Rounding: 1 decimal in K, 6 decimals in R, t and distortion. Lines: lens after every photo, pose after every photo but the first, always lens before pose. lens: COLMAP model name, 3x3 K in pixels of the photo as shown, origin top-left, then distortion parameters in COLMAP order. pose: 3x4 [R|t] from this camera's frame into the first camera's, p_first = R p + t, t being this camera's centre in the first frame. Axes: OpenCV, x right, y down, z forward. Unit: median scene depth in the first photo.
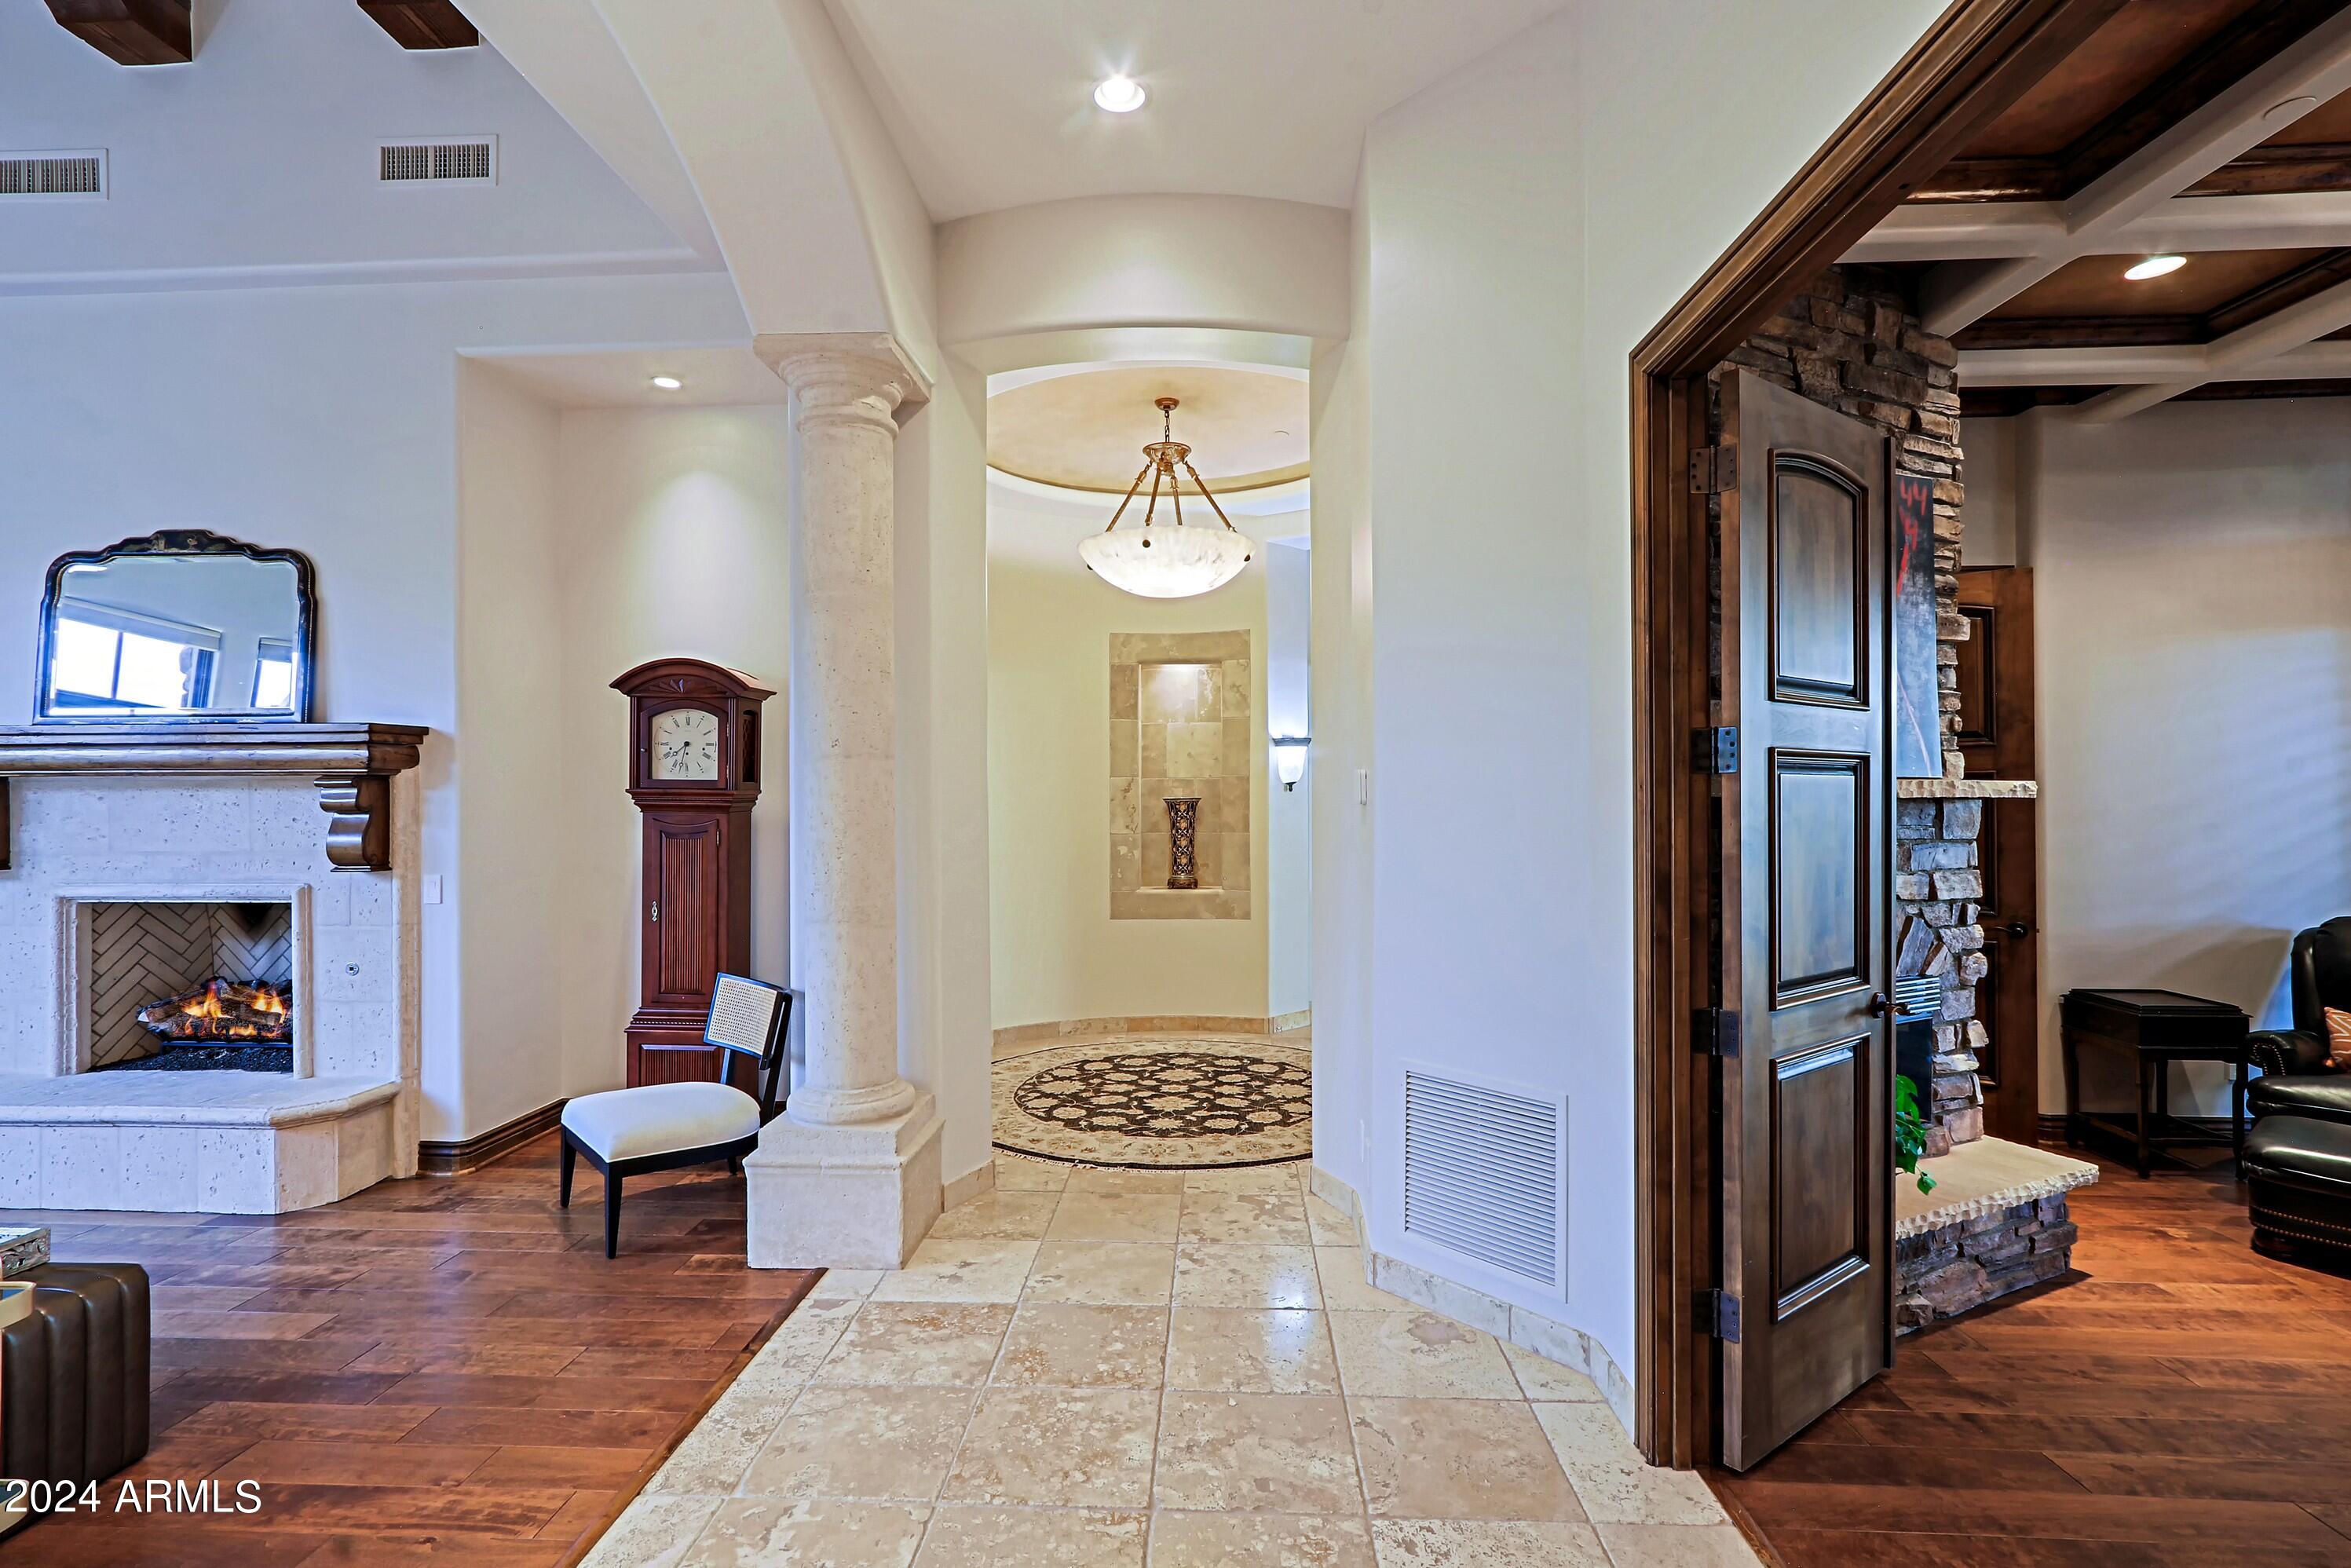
lens RADIAL K [[1080.6, 0, 1171.0], [0, 1080.6, 793.9], [0, 0, 1]] dist [-0.006092, 0.004389]
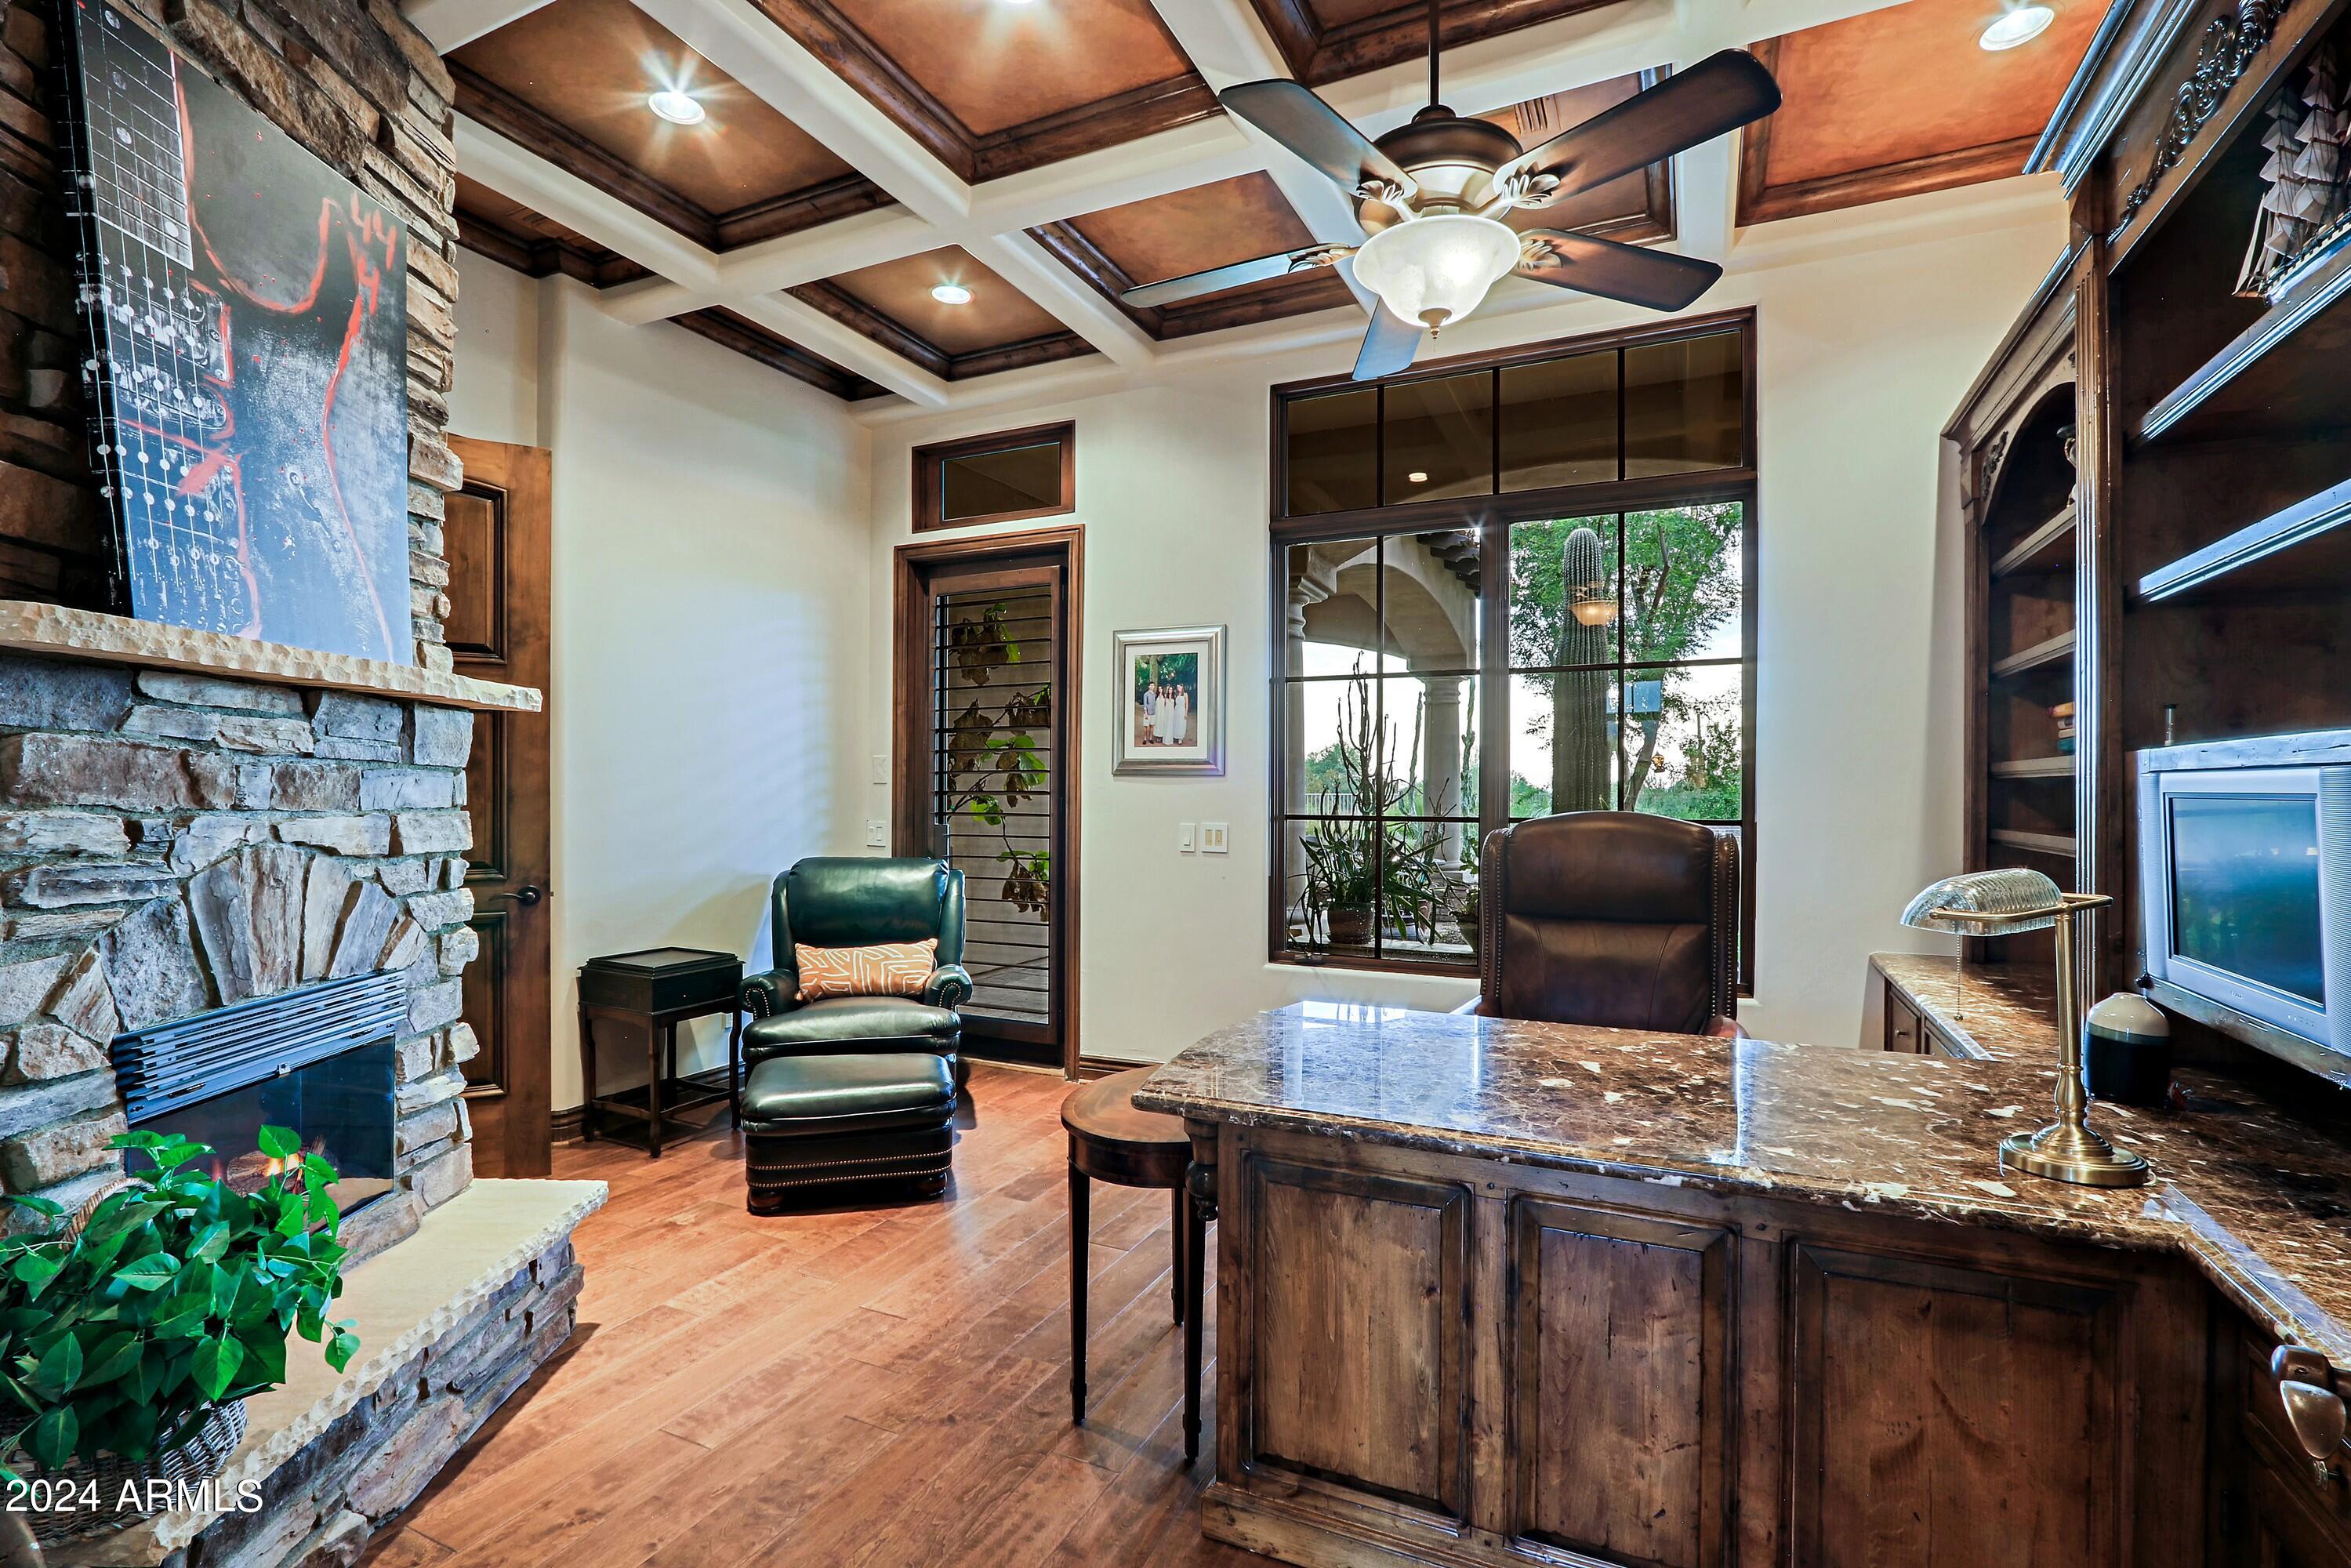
lens RADIAL K [[1089.0, 0, 1165.6], [0, 1089.0, 790.9], [0, 0, 1]] dist [-0.017603, 0.001536]
pose [[0.389522, 0.004465, 0.921006, 0.272856], [-0.008570, 0.999963, -0.001224, 0.054493], [-0.920977, -0.007416, 0.389546, 0.300447]]
